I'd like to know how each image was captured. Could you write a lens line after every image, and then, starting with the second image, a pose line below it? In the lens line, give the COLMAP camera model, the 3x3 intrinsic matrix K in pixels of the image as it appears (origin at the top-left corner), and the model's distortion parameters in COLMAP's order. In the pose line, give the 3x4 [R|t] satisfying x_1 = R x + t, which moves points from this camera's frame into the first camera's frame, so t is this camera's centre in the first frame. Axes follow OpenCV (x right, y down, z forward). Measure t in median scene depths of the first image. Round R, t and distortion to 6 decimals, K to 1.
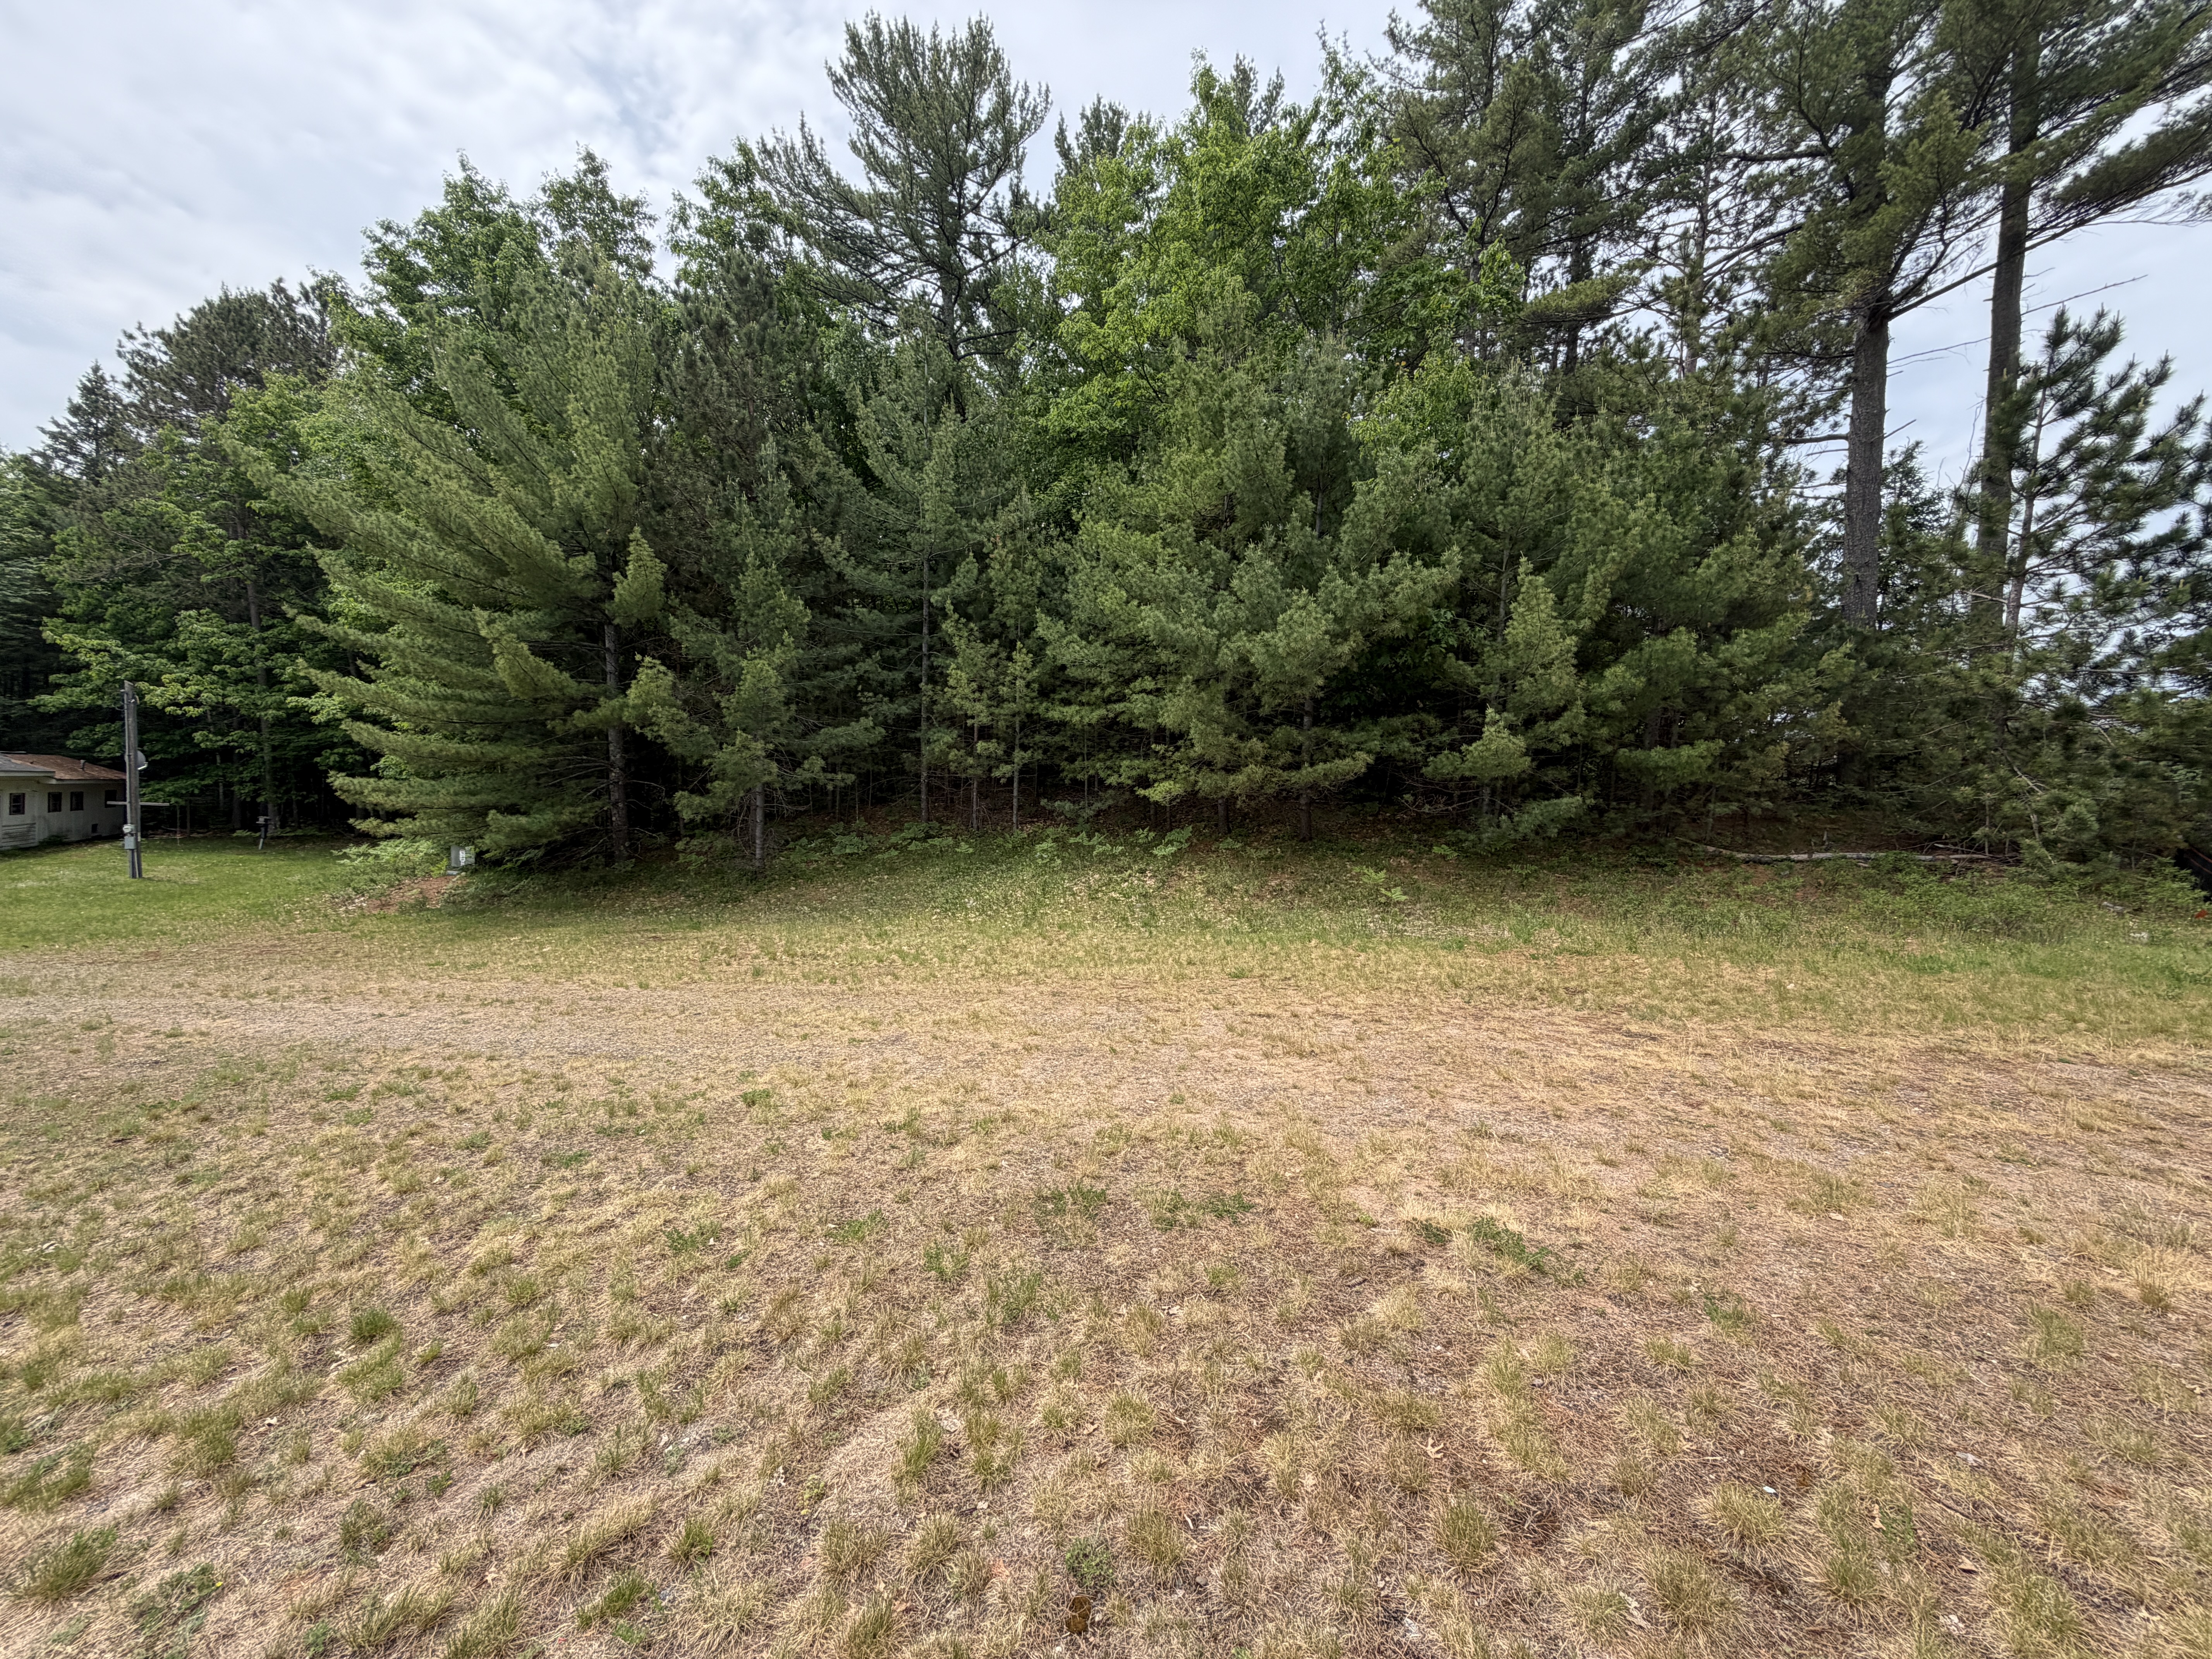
lens RADIAL K [[878.8, 0, 1102.0], [0, 878.8, 831.5], [0, 0, 1]] dist [-0.001159, 0.000487]
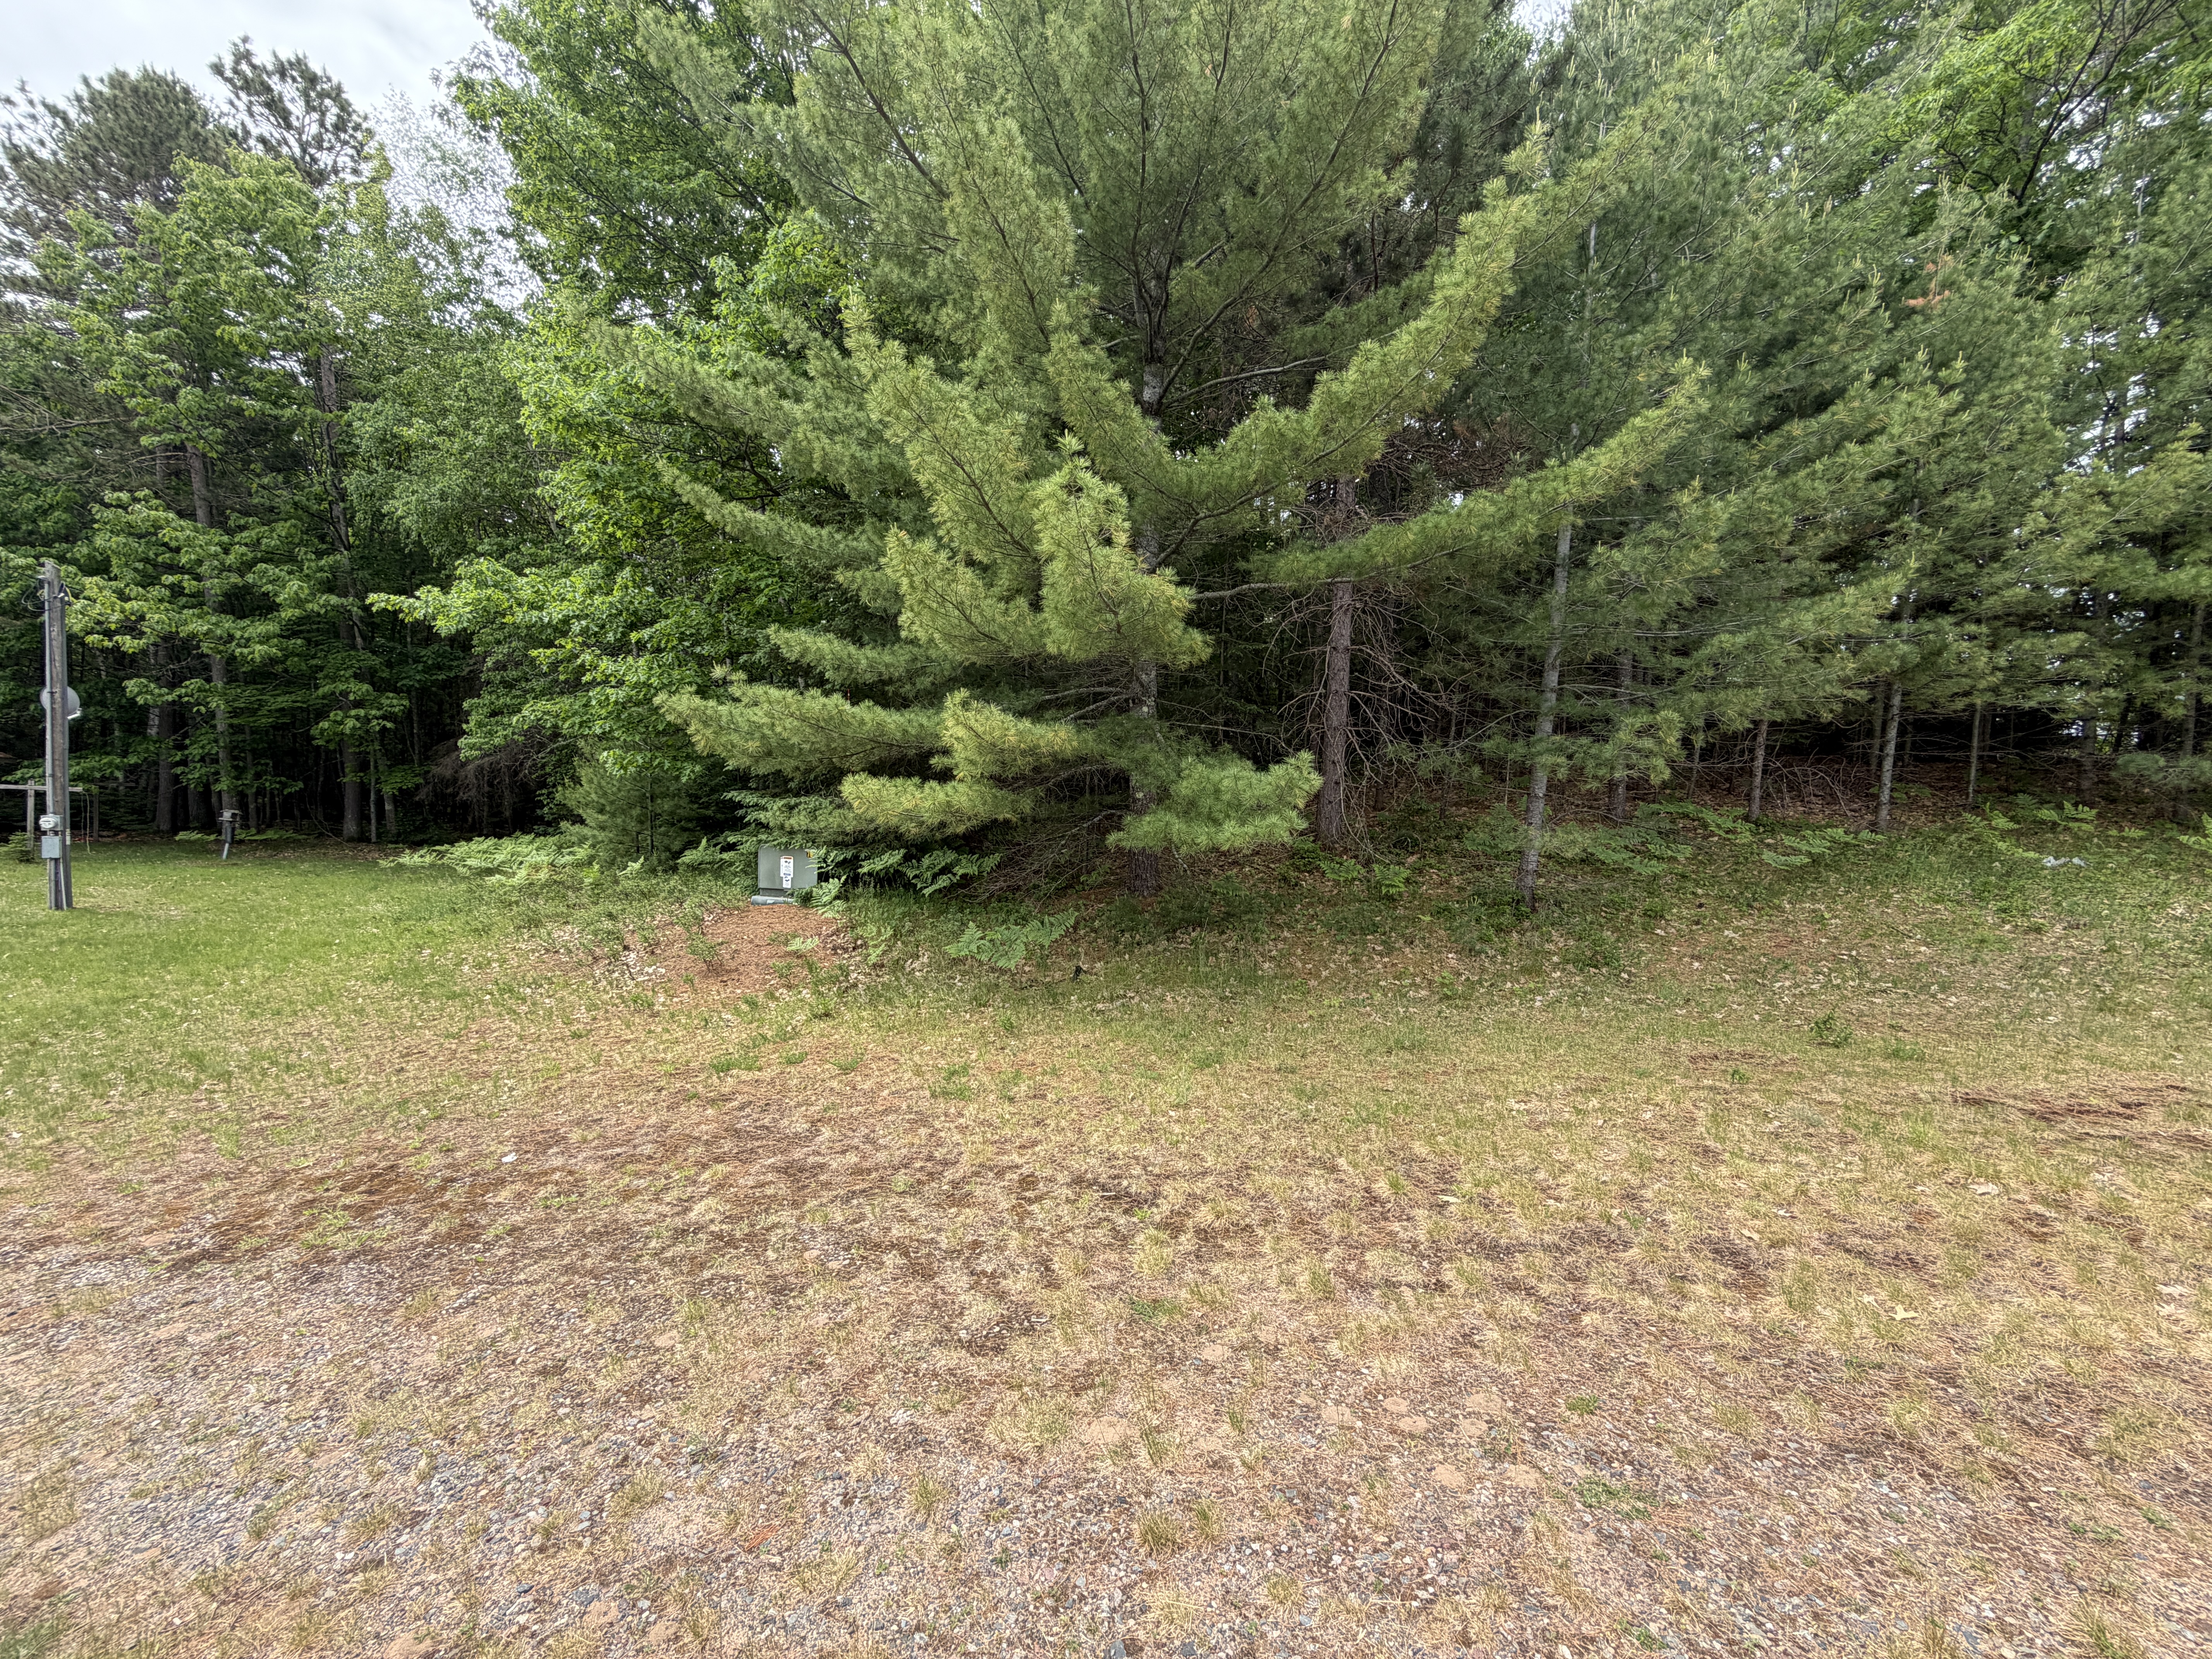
lens RADIAL K [[878.8, 0, 1102.0], [0, 878.8, 831.5], [0, 0, 1]] dist [-0.001159, 0.000487]
pose [[0.996092, -0.004250, 0.088219, -0.377040], [0.004937, 0.999959, -0.007567, 0.007985], [-0.088183, 0.007973, 0.996072, 0.294100]]
